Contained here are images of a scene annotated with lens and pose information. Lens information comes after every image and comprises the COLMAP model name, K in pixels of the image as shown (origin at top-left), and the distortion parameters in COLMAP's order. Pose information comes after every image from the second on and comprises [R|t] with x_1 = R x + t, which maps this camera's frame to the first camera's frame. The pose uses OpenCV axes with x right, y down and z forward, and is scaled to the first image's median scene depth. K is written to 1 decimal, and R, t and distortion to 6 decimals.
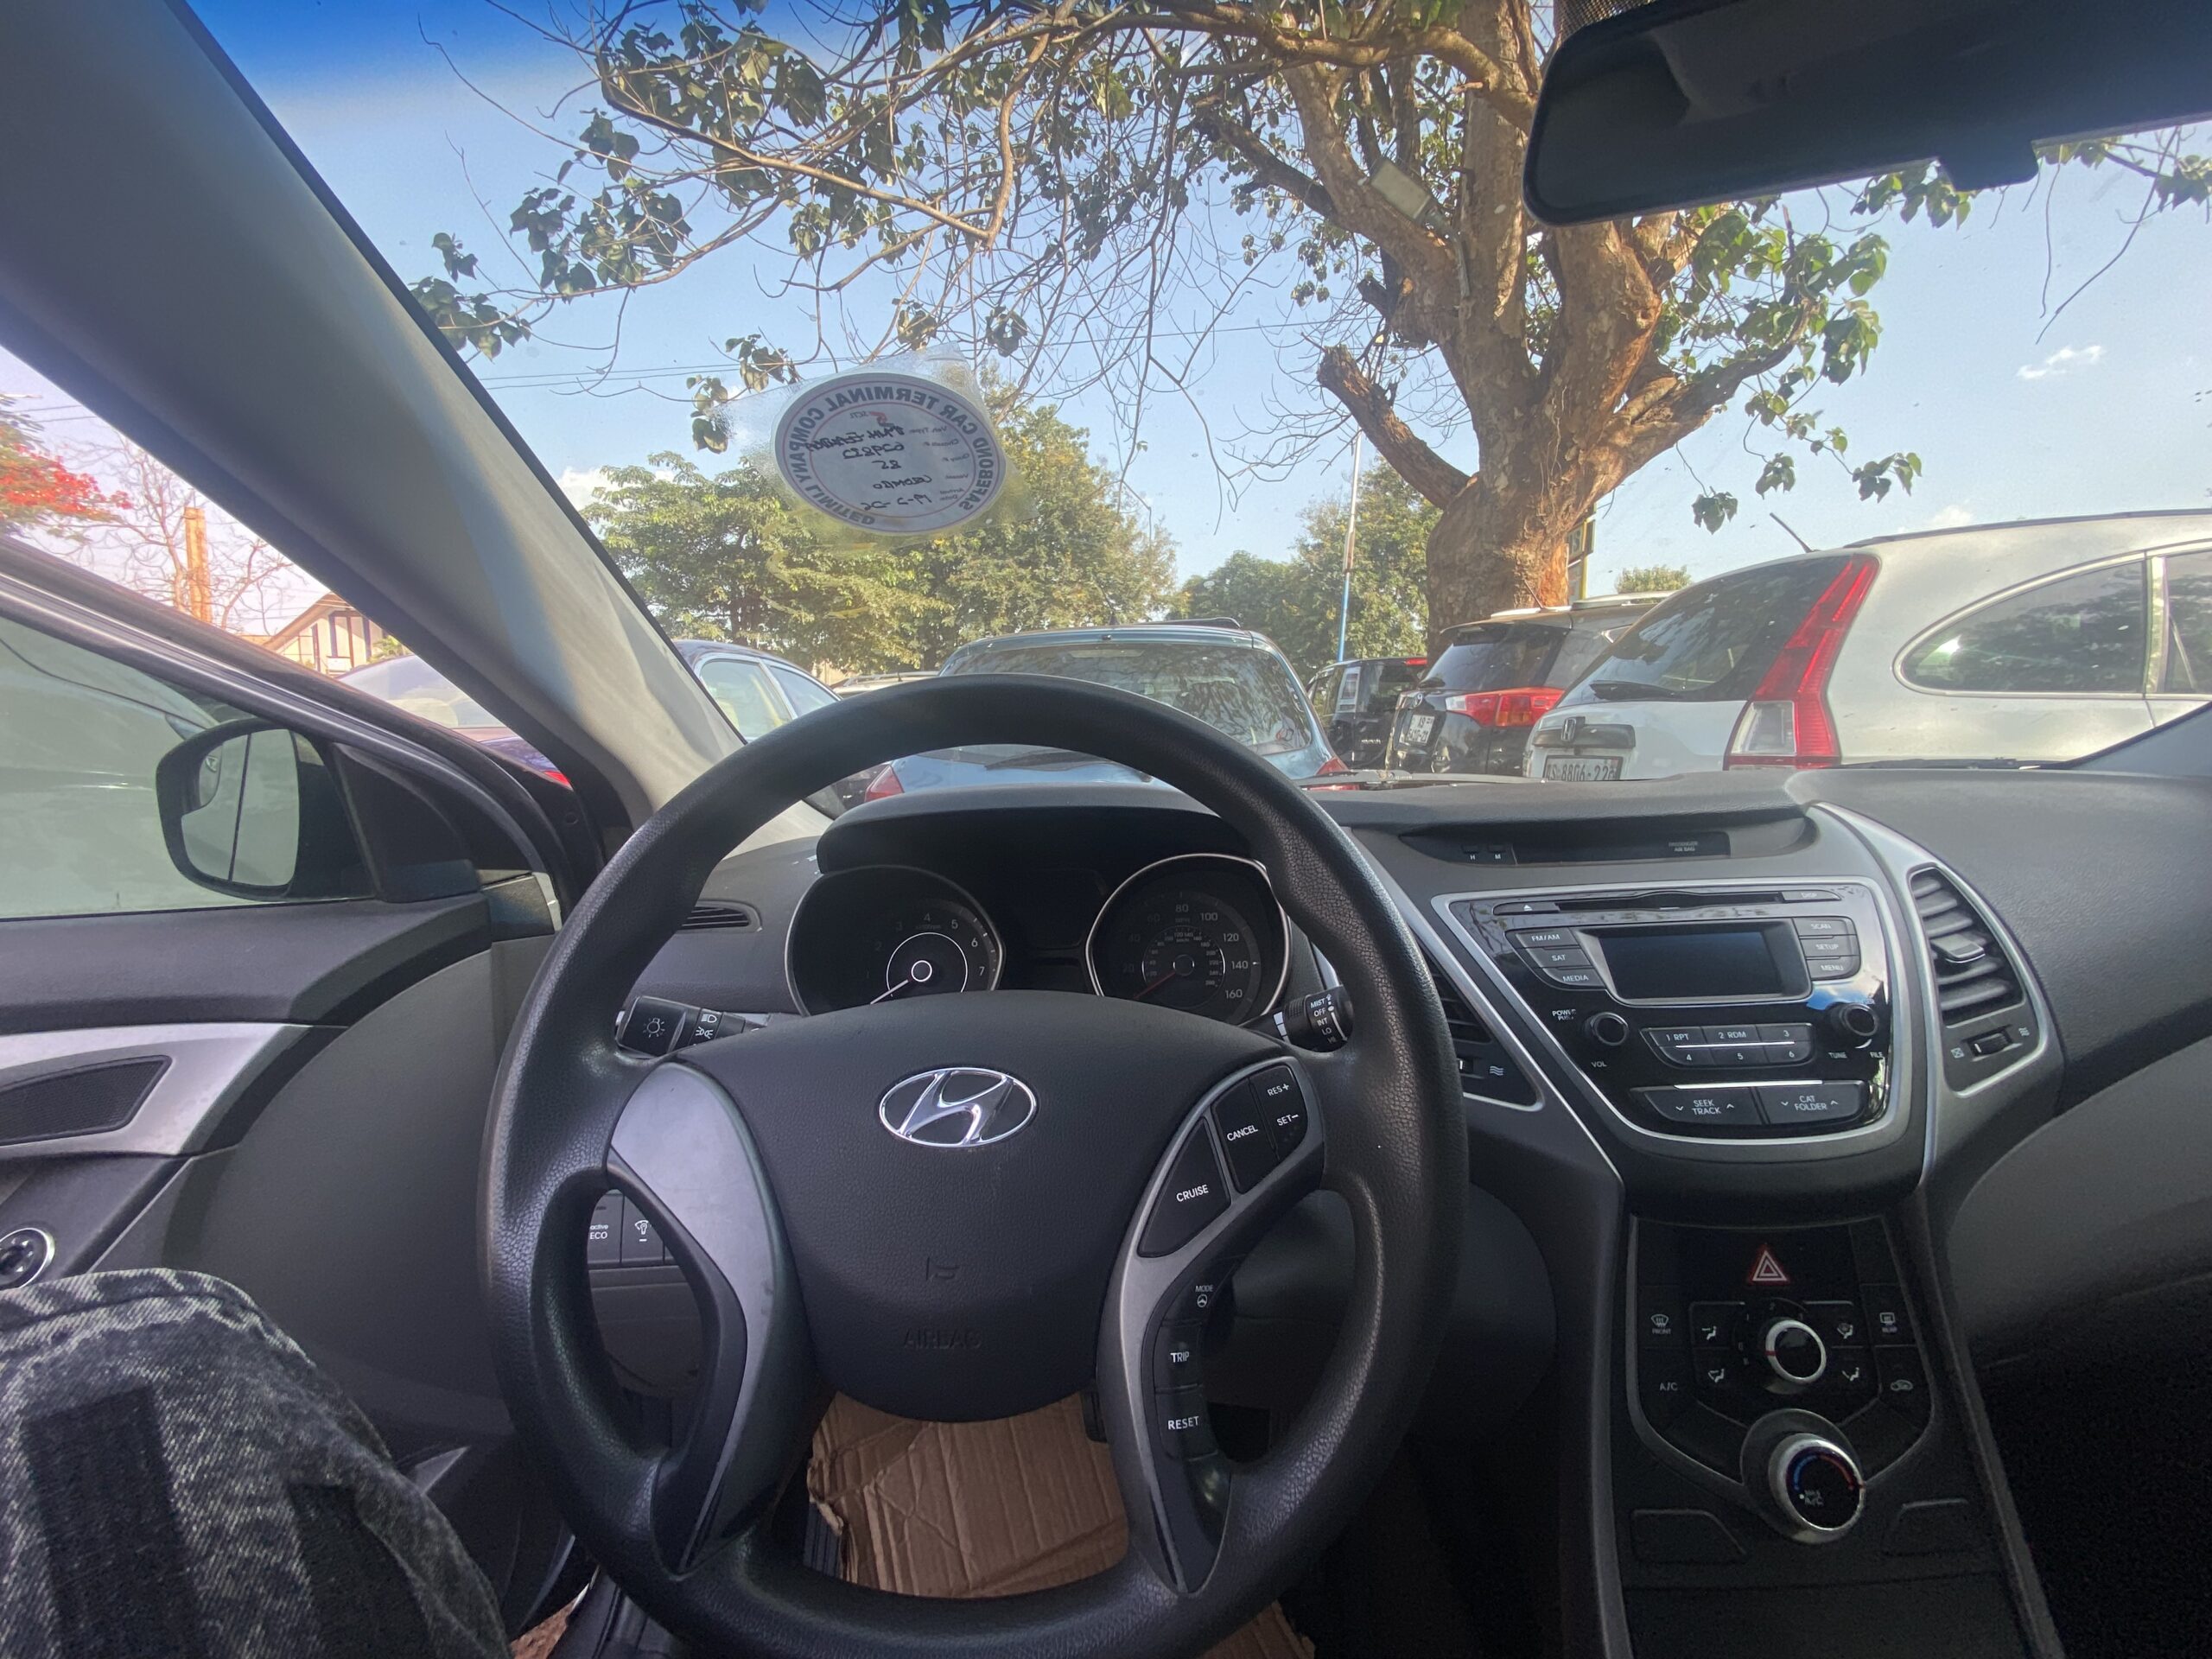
lens RADIAL K [[889.5, 0, 1106.0], [0, 889.5, 829.5], [0, 0, 1]] dist [0.021600, -0.022005]
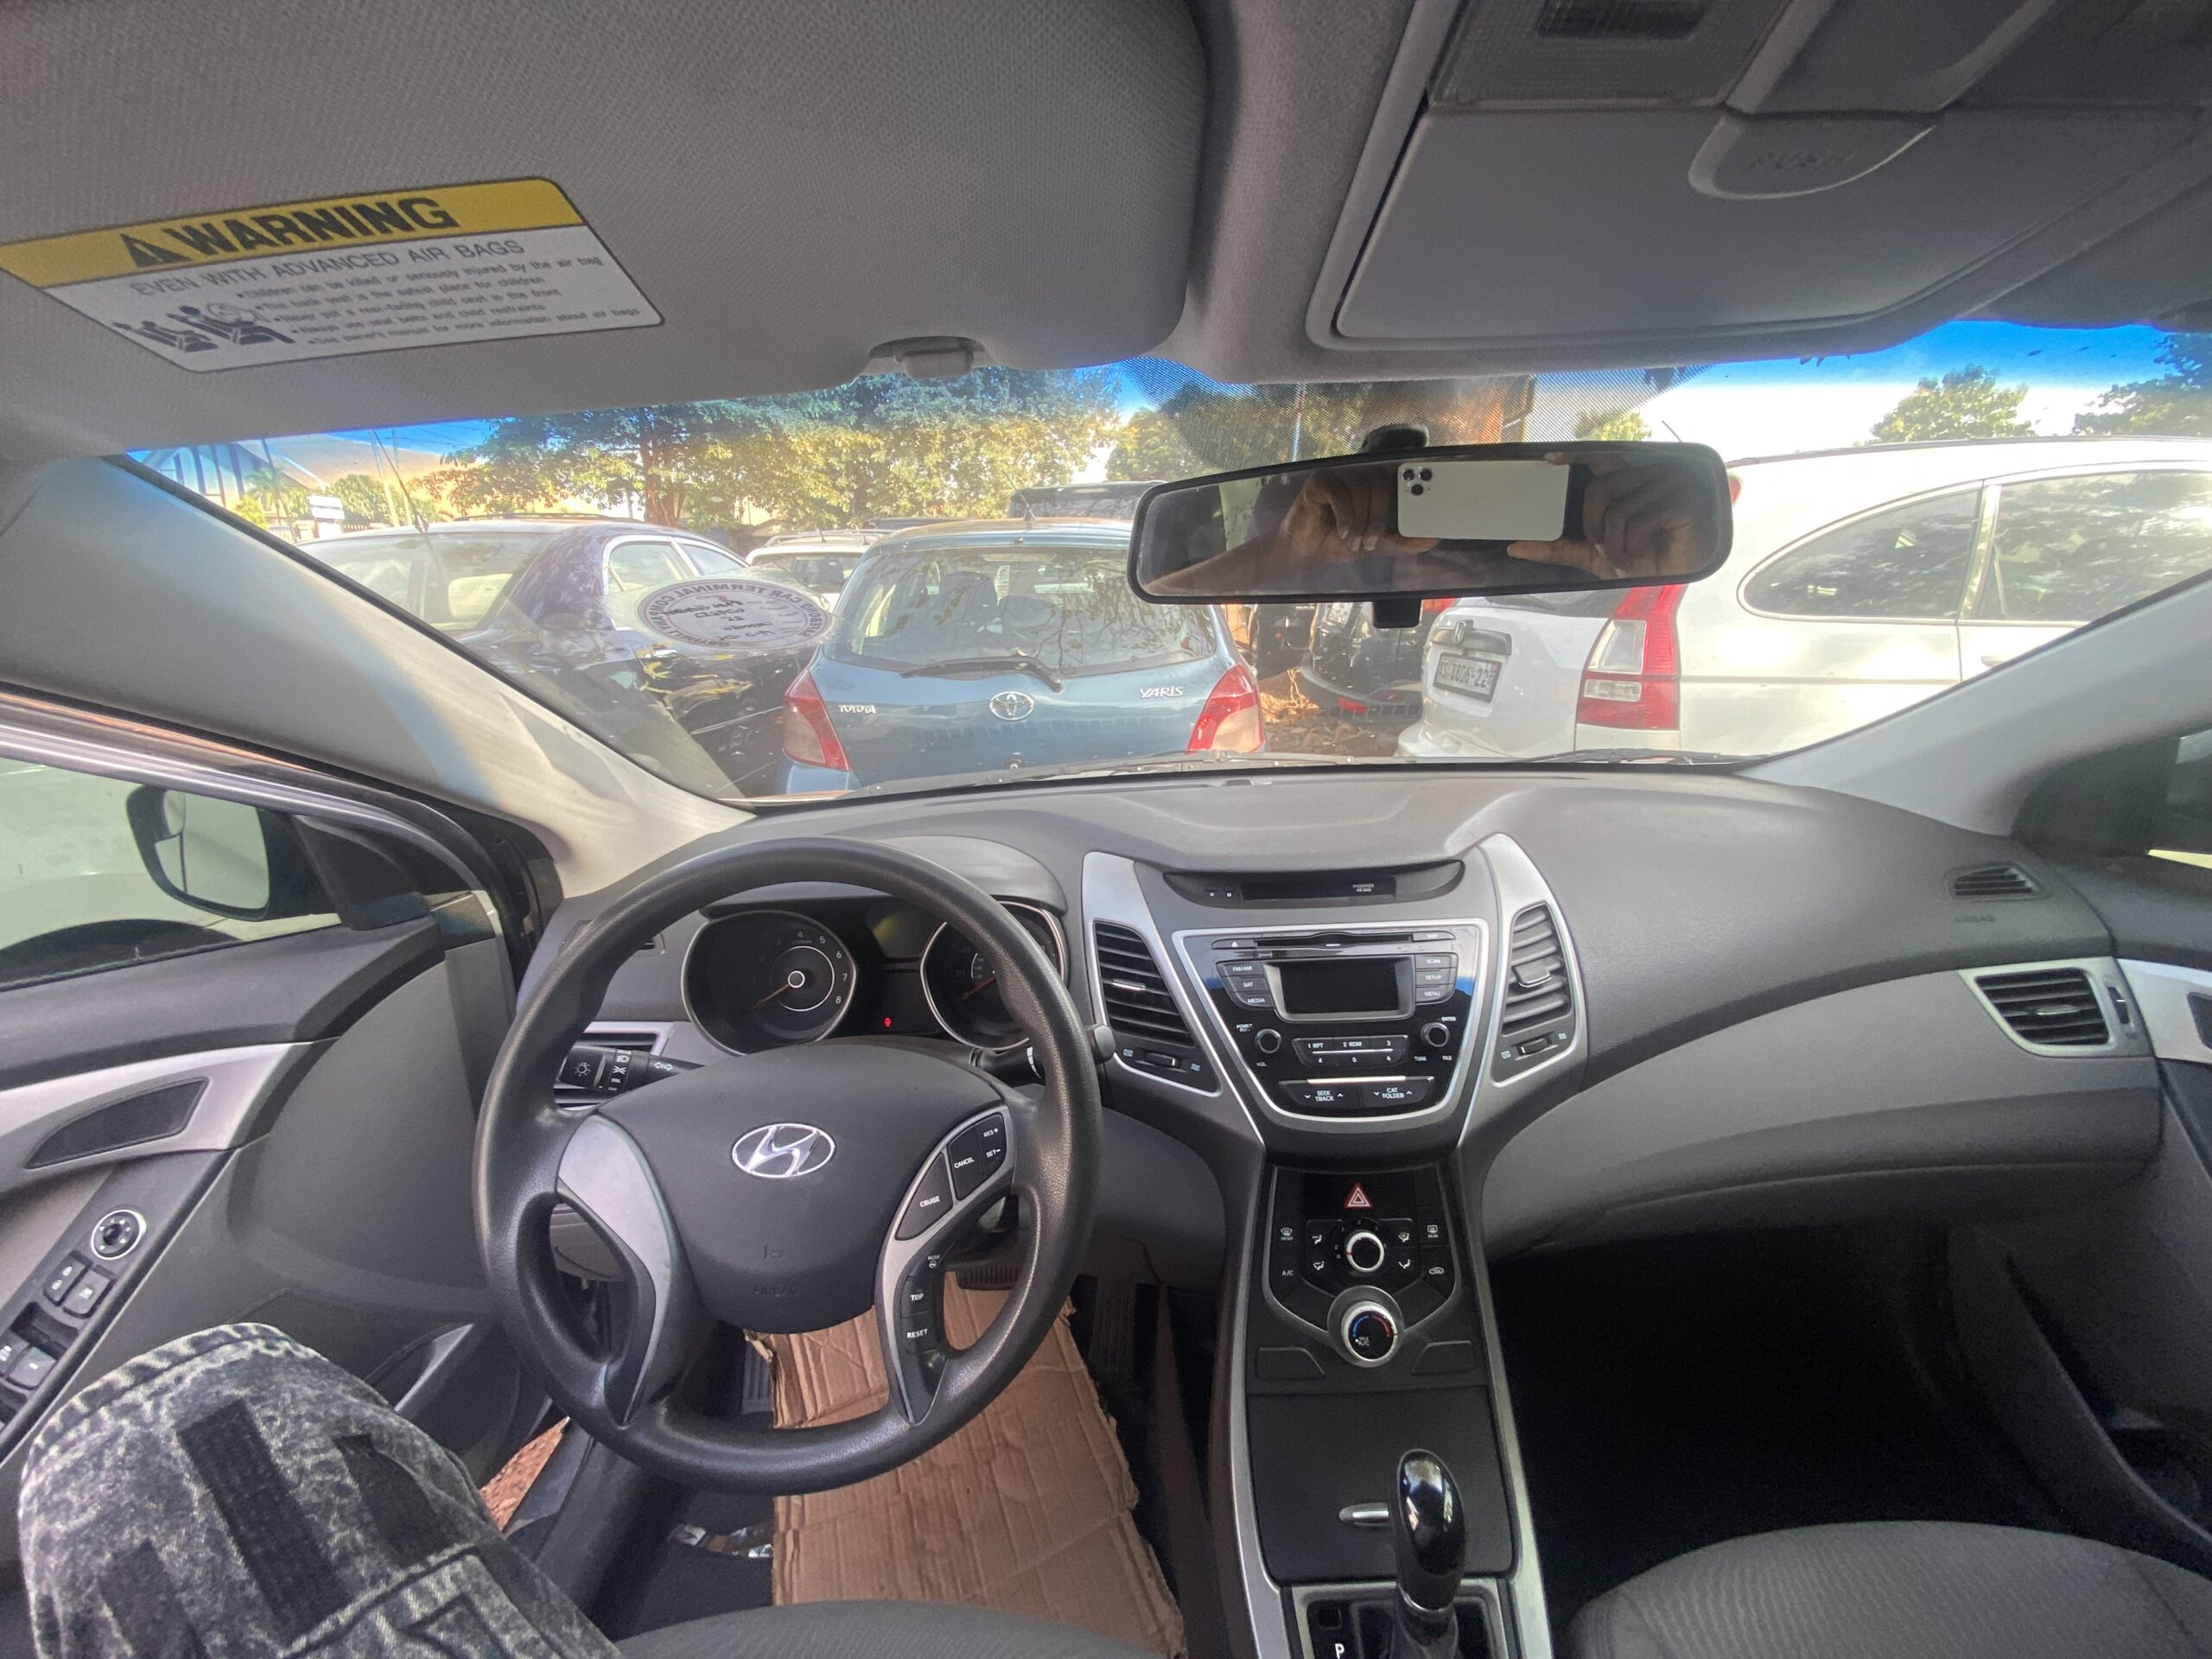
lens RADIAL K [[890.8, 0, 1104.3], [0, 890.8, 827.4], [0, 0, 1]] dist [0.016598, -0.018483]
pose [[0.998370, -0.010277, 0.056144, 0.156930], [0.000800, 0.986081, 0.166261, -0.254913], [-0.057071, -0.165945, 0.984482, -0.242202]]
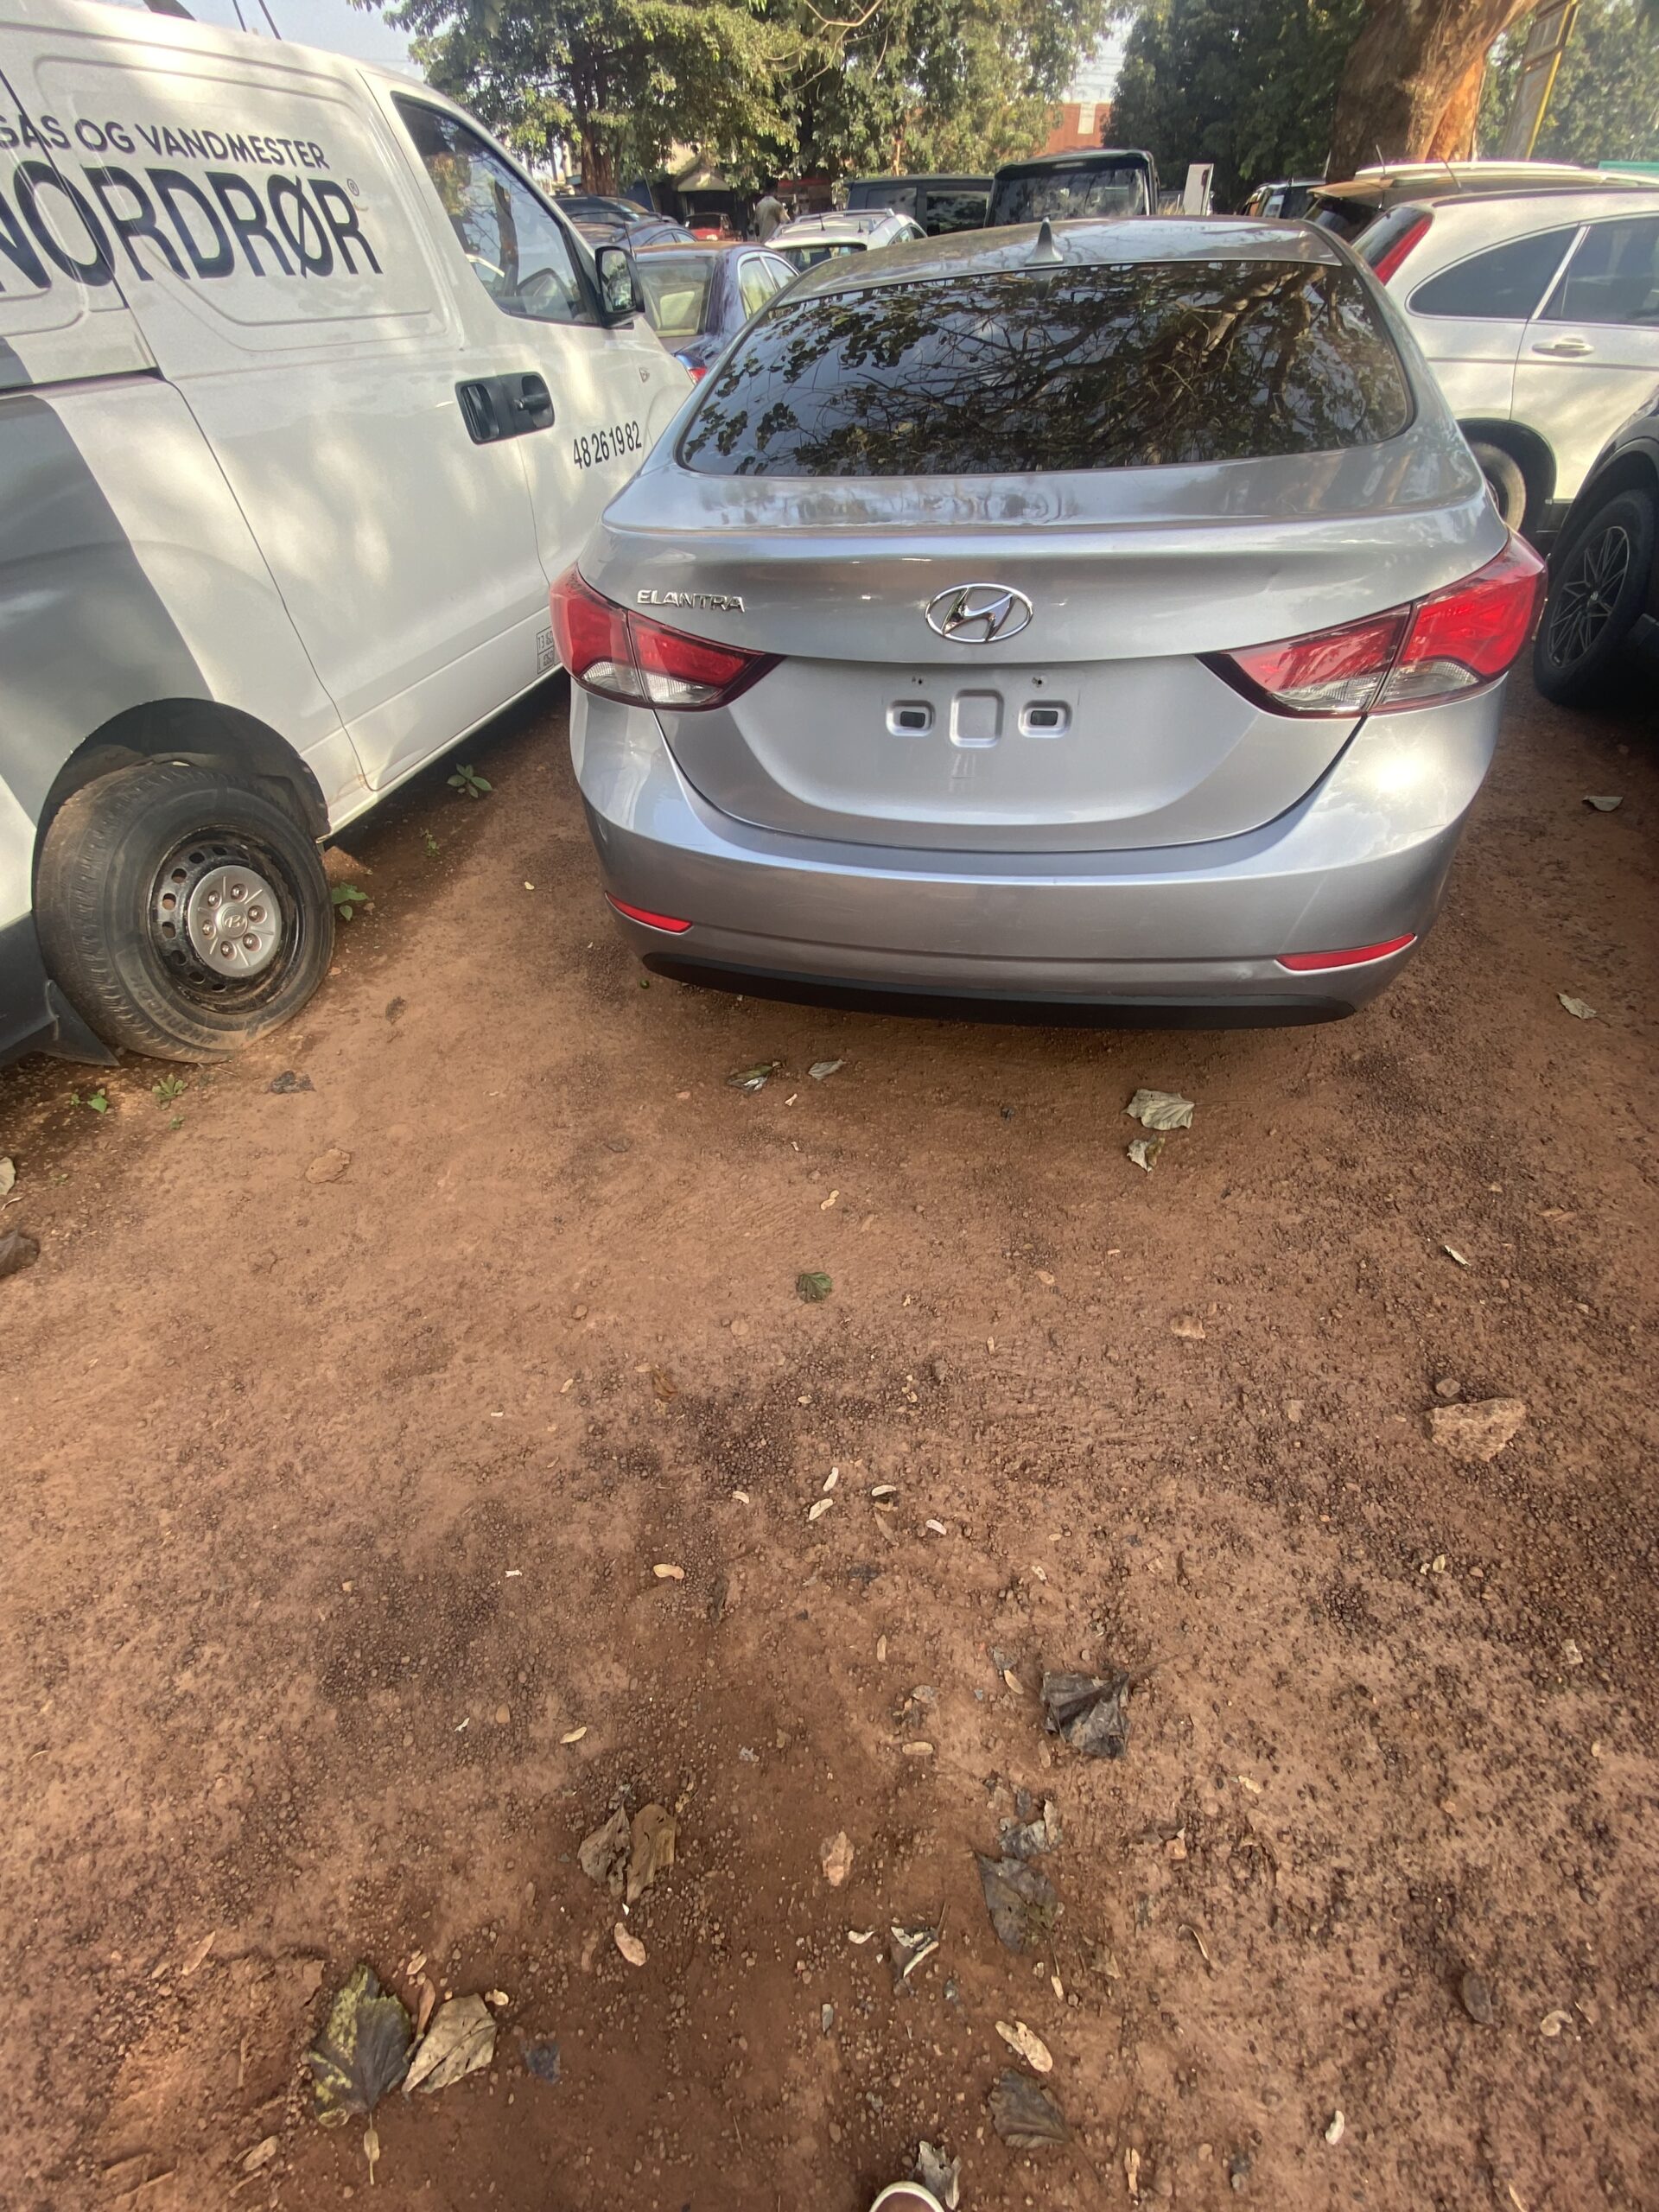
lens RADIAL K [[890.8, 0, 836.7], [0, 890.8, 1103.5], [0, 0, 1]] dist [0.016598, -0.018483]
pose [[0.987180, 0.090347, -0.131580, 0.230812], [0.010607, 0.785420, 0.618873, -0.030464], [0.159259, -0.612335, 0.774392, -5.392592]]
